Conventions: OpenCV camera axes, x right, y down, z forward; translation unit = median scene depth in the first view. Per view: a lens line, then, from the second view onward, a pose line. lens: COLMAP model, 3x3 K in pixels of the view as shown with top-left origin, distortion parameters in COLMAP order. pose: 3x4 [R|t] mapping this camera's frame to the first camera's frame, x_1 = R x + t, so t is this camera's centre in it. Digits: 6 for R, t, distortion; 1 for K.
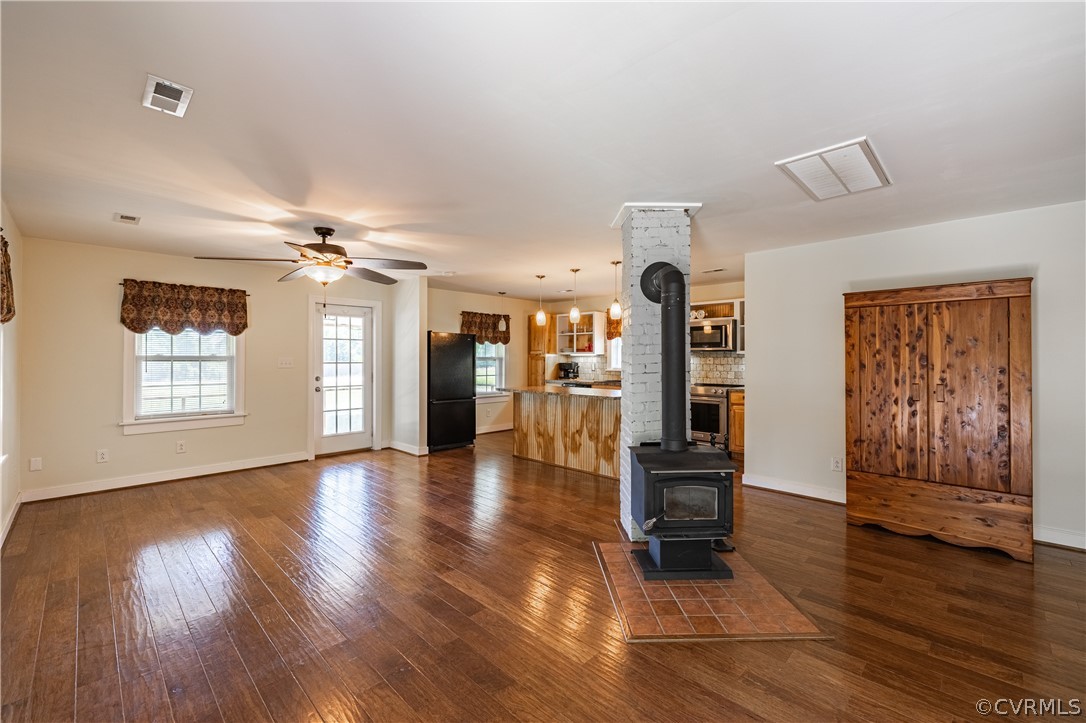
lens RADIAL K [[453.9, 0, 548.5], [0, 453.9, 360.4], [0, 0, 1]] dist [0.008917, 0.000438]
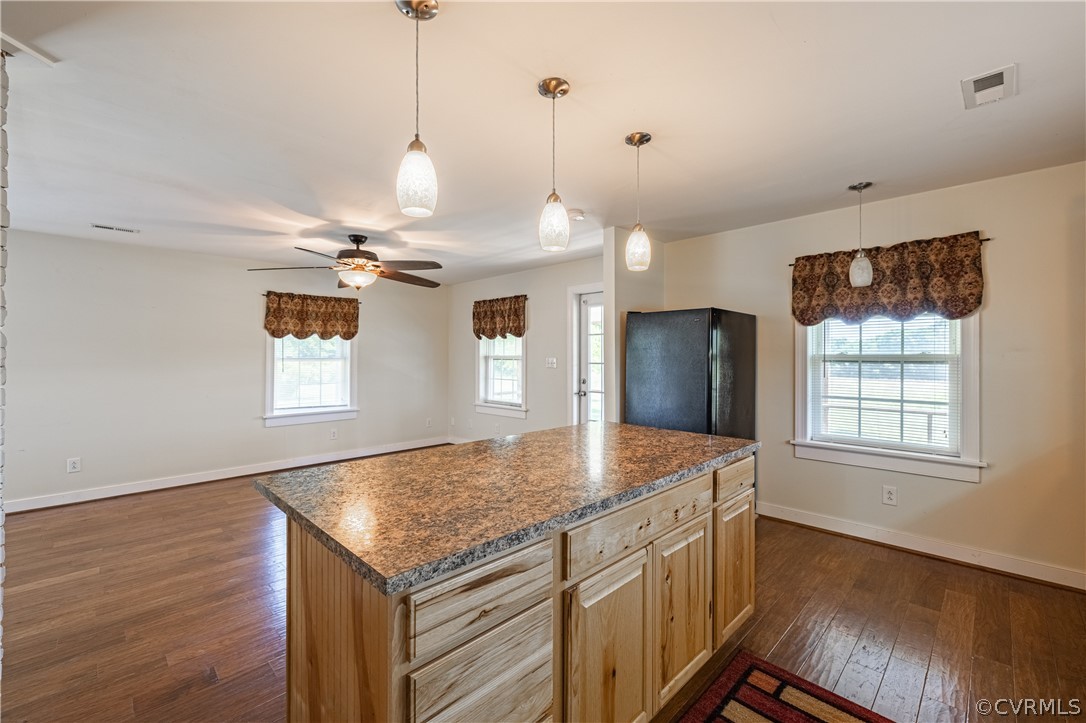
lens RADIAL K [[453.9, 0, 542.9], [0, 453.9, 356.4], [0, 0, 1]] dist [0.008917, 0.000438]
pose [[-0.008538, -0.000304, -0.999964, 0.540171], [-0.007376, 0.999973, -0.000241, -0.006246], [0.999936, 0.007373, -0.008540, 1.174805]]
